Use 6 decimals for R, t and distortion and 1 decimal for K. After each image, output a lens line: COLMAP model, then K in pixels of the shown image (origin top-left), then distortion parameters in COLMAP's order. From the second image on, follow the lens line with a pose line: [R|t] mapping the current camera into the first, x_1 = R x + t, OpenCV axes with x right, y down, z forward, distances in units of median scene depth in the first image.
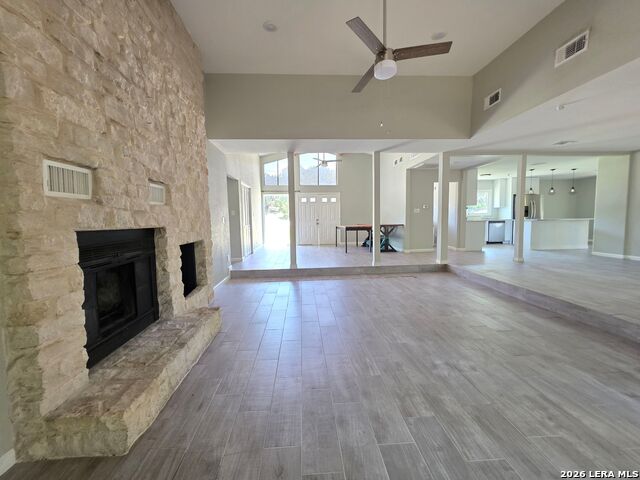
lens RADIAL K [[255.9, 0, 320.0], [0, 255.9, 240.0], [0, 0, 1]] dist [0.000695, 0.000125]
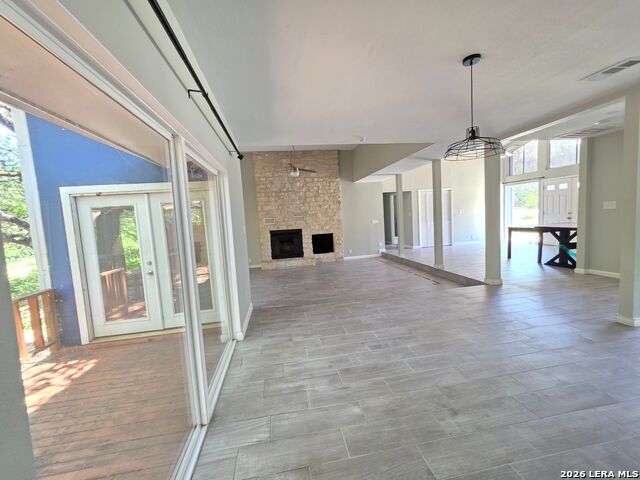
lens RADIAL K [[255.9, 0, 320.0], [0, 255.9, 240.0], [0, 0, 1]] dist [0.000695, 0.000125]
pose [[0.125697, 0.084576, -0.988457, 0.937580], [-0.023460, 0.996334, 0.082267, -0.064387], [0.991791, 0.012849, 0.127221, 0.293404]]
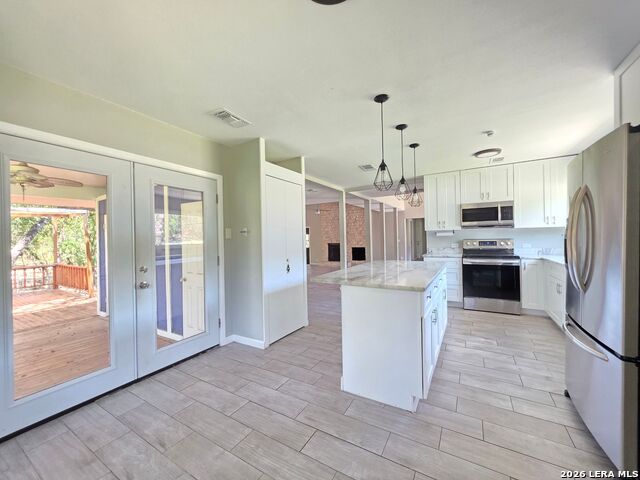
lens RADIAL K [[255.9, 0, 320.0], [0, 255.9, 240.0], [0, 0, 1]] dist [0.000695, 0.000125]
pose [[-0.553593, 0.023490, -0.832456, 1.362105], [-0.041065, 0.997616, 0.055459, -0.131023], [0.831774, 0.064886, -0.551309, 1.192040]]
